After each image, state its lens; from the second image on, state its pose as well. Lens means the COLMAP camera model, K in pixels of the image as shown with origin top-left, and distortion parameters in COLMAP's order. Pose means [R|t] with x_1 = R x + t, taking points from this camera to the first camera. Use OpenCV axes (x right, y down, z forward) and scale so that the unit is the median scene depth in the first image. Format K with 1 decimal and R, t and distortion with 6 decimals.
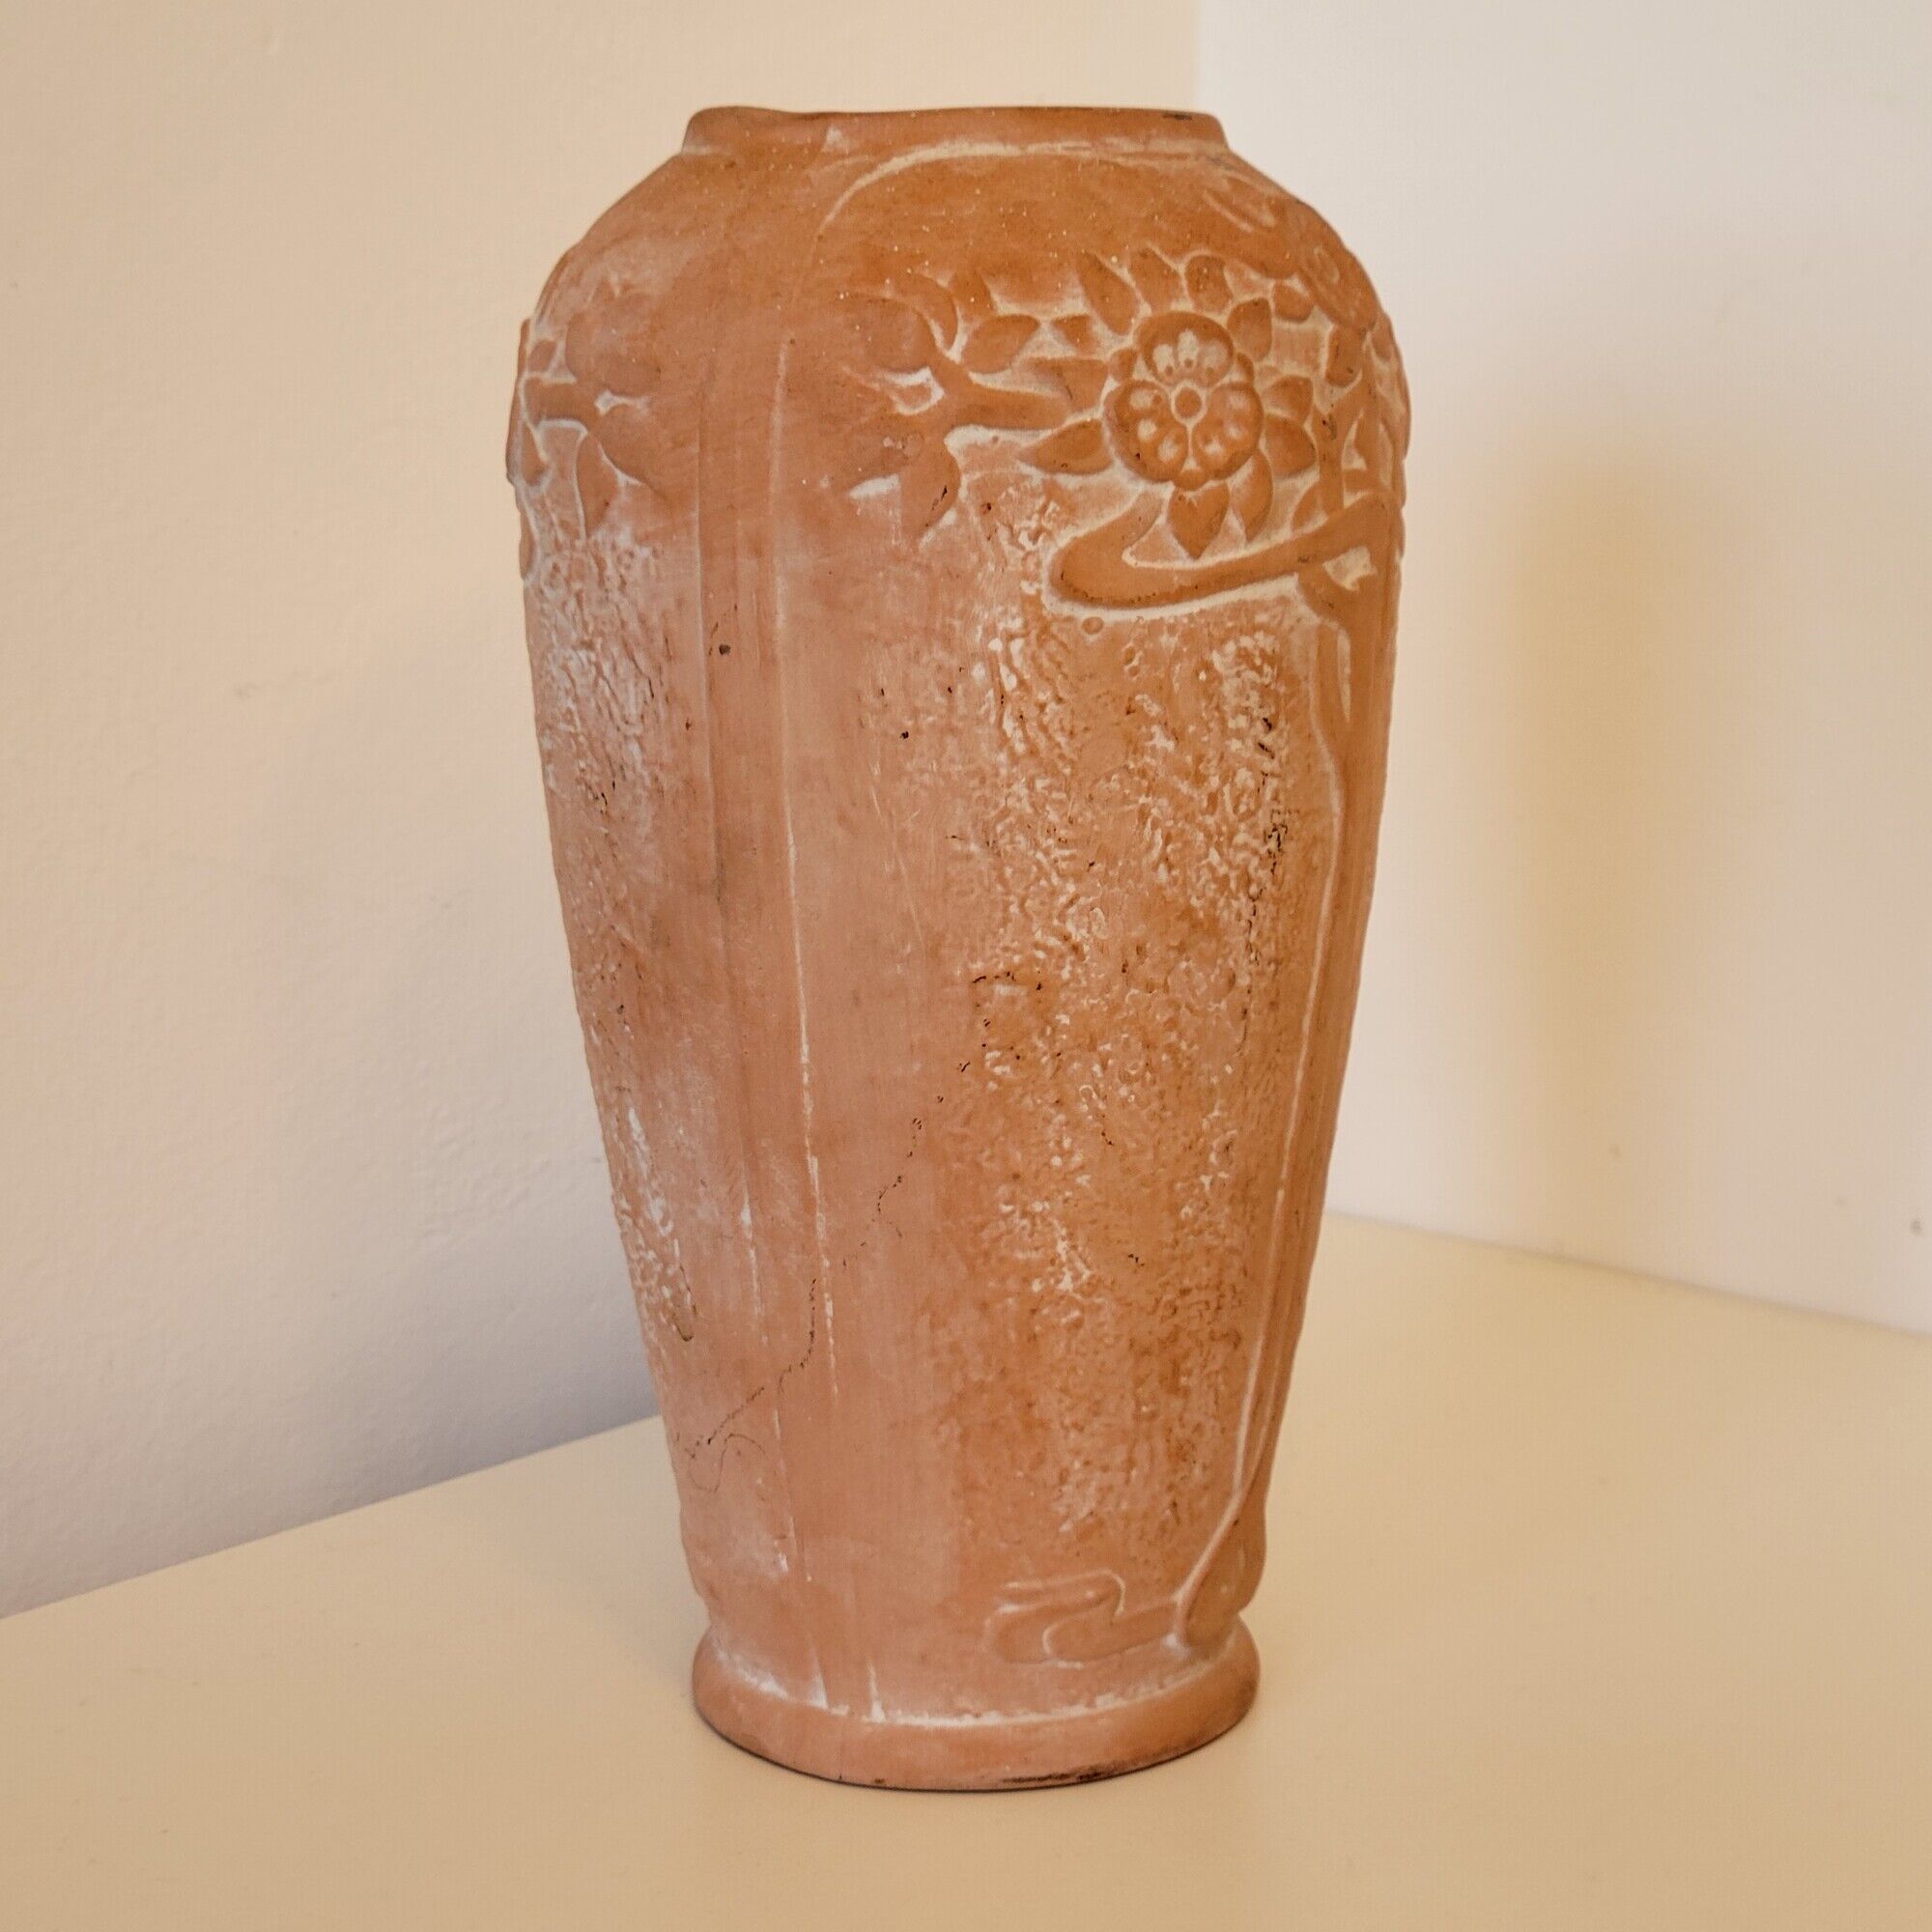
lens RADIAL K [[3996.2, 0, 1034.8], [0, 3996.2, 951.5], [0, 0, 1]] dist [0.007825, 0.000000]
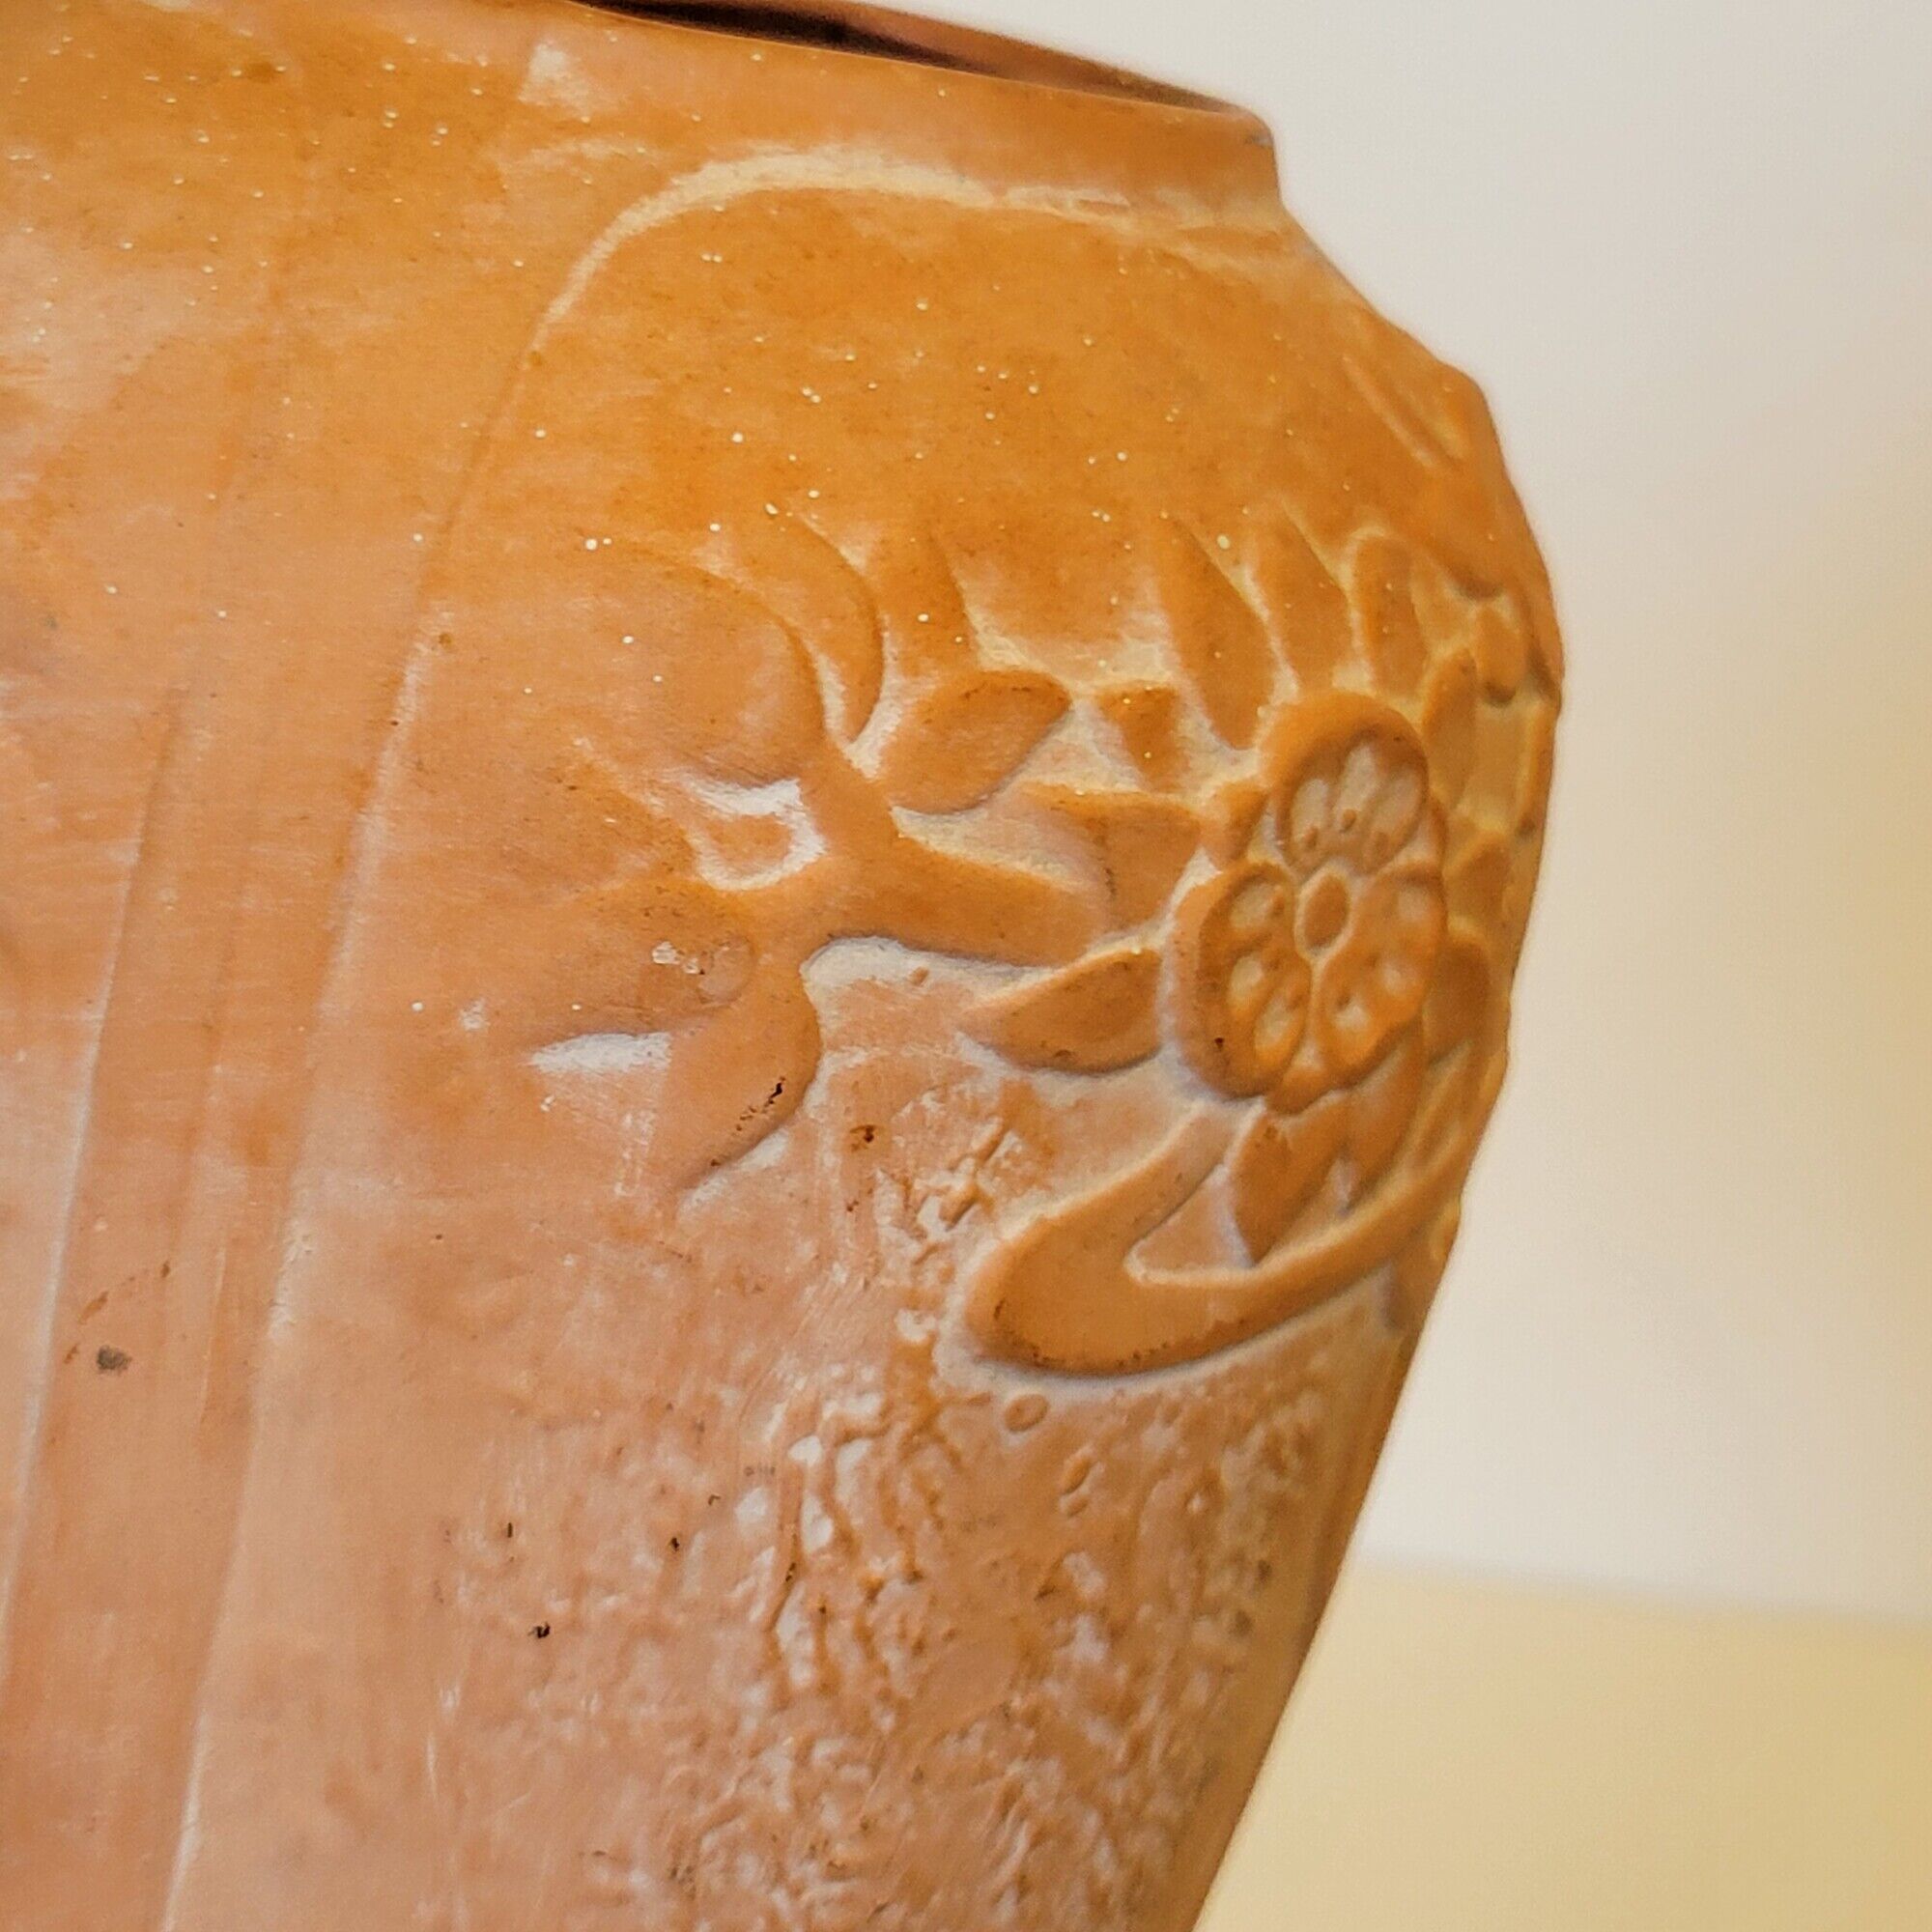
lens RADIAL K [[4168.3, 0, 906.5], [0, 4168.3, 917.5], [0, 0, 1]] dist [-0.052983, 0.000000]
pose [[0.934072, 0.130932, 0.332214, -0.144745], [-0.168122, 0.982037, 0.085662, -0.164633], [-0.315030, -0.135867, 0.939306, 0.600046]]
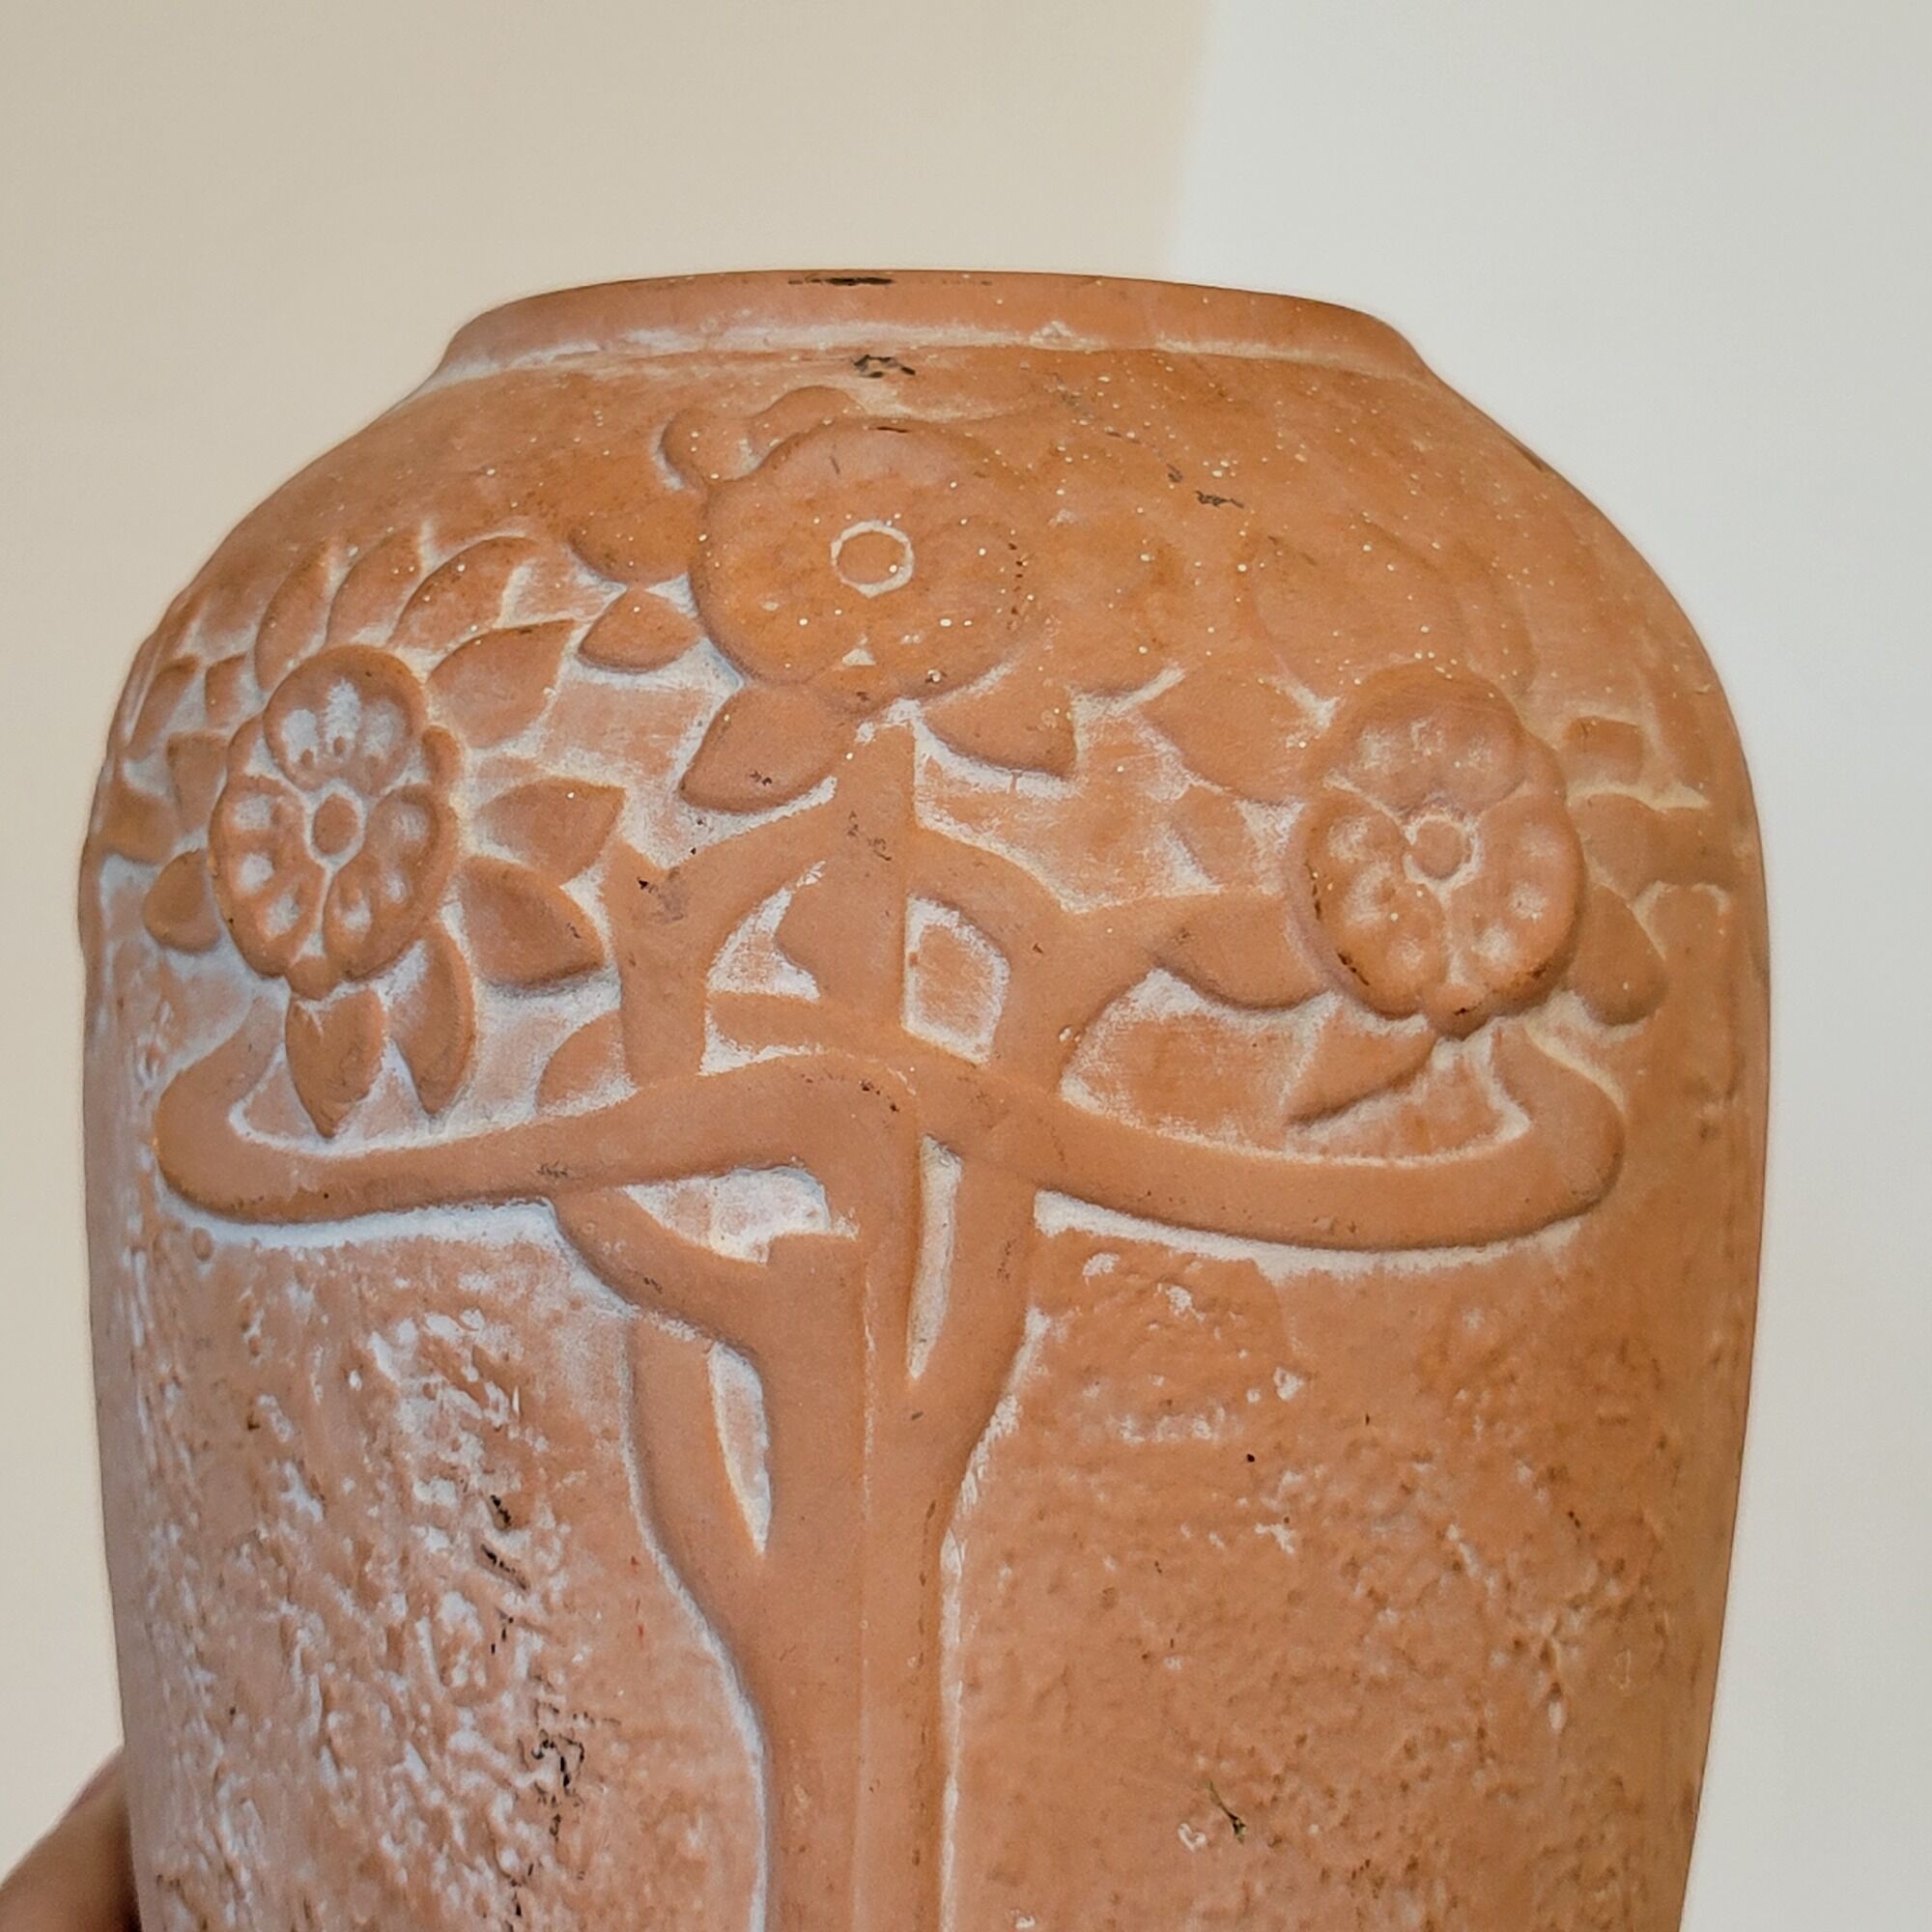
lens RADIAL K [[4054.8, 0, 819.5], [0, 4054.8, 937.5], [0, 0, 1]] dist [-0.017669, 0.000000]
pose [[0.353343, 0.034368, -0.934862, 0.525540], [-0.185698, 0.982015, -0.034086, -0.116268], [0.916878, 0.185647, 0.353370, 0.870299]]
